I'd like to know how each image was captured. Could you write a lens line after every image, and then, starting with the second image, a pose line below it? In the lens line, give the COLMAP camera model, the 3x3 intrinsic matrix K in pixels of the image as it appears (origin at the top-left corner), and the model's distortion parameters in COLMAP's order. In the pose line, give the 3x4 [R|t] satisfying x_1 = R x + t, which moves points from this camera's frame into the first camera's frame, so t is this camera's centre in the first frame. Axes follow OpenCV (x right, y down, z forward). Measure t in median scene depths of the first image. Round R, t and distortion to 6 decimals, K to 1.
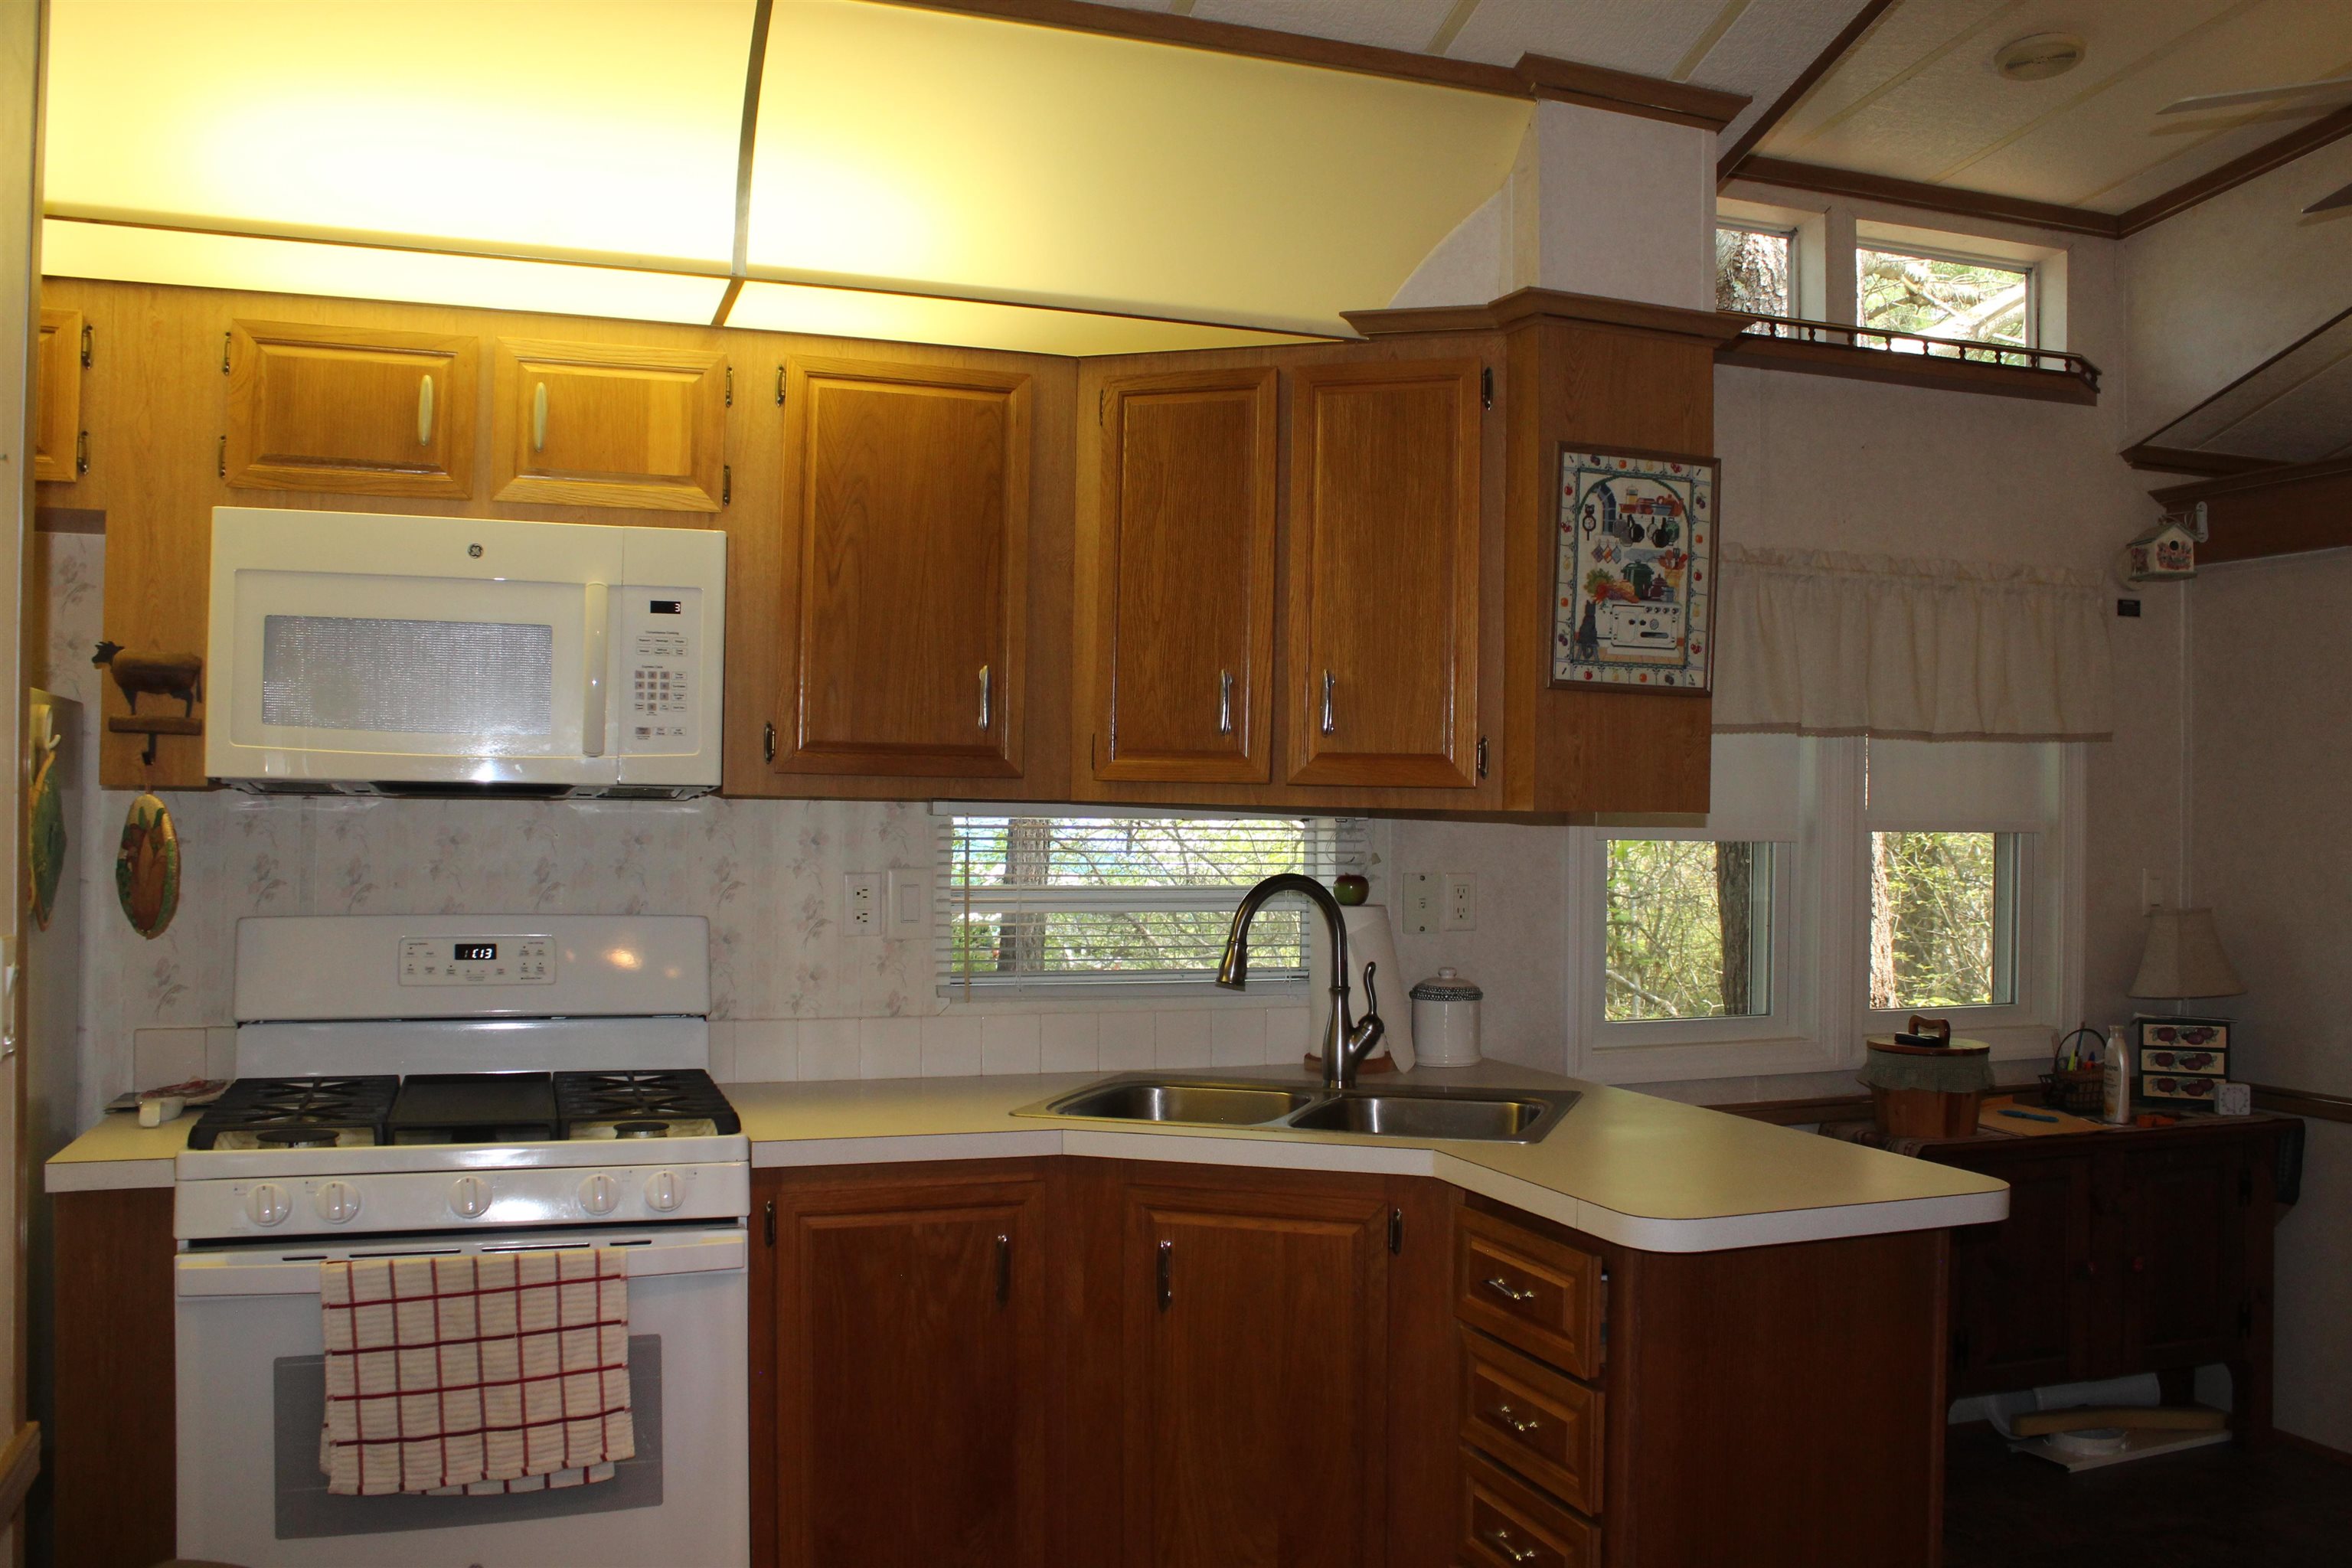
lens RADIAL K [[1947.6, 0, 1181.0], [0, 1947.6, 787.2], [0, 0, 1]] dist [-0.161729, 0.135945]
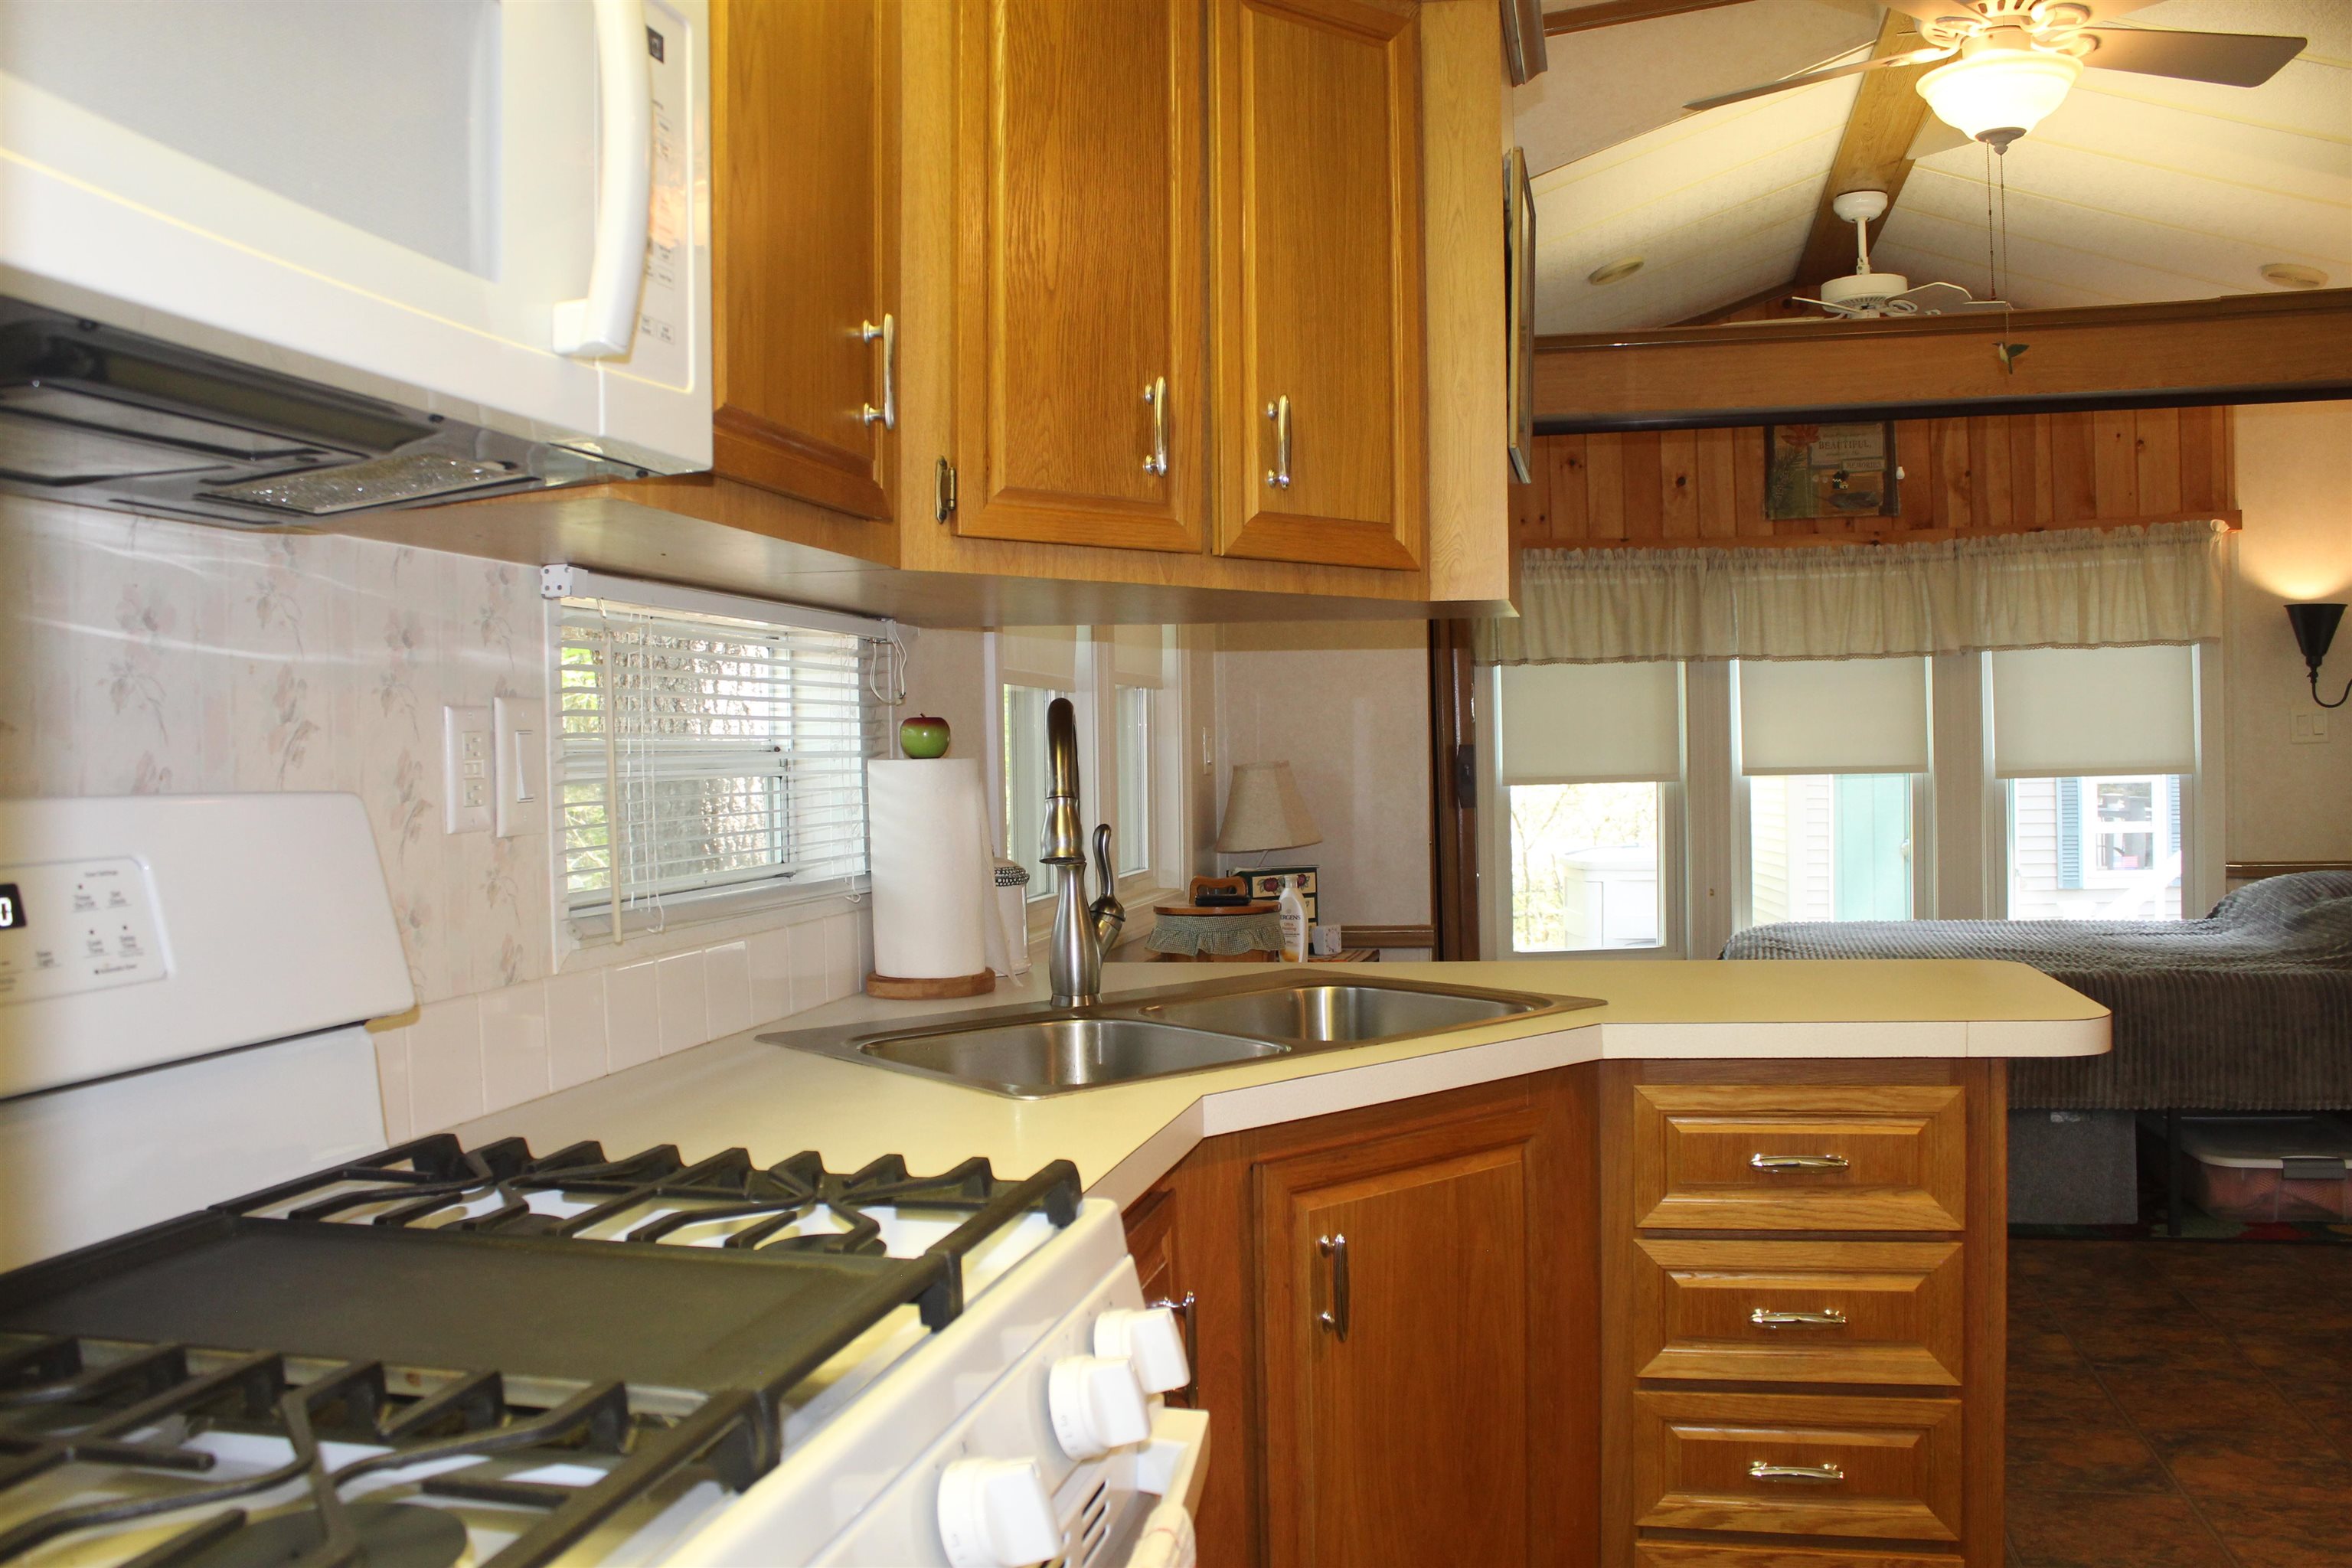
lens RADIAL K [[1947.6, 0, 1181.7], [0, 1947.6, 791.5], [0, 0, 1]] dist [-0.161729, 0.135945]
pose [[0.541024, -0.039419, 0.840083, -0.549327], [0.015059, 0.999195, 0.037187, 0.057799], [-0.840872, -0.007468, 0.541182, 0.658942]]
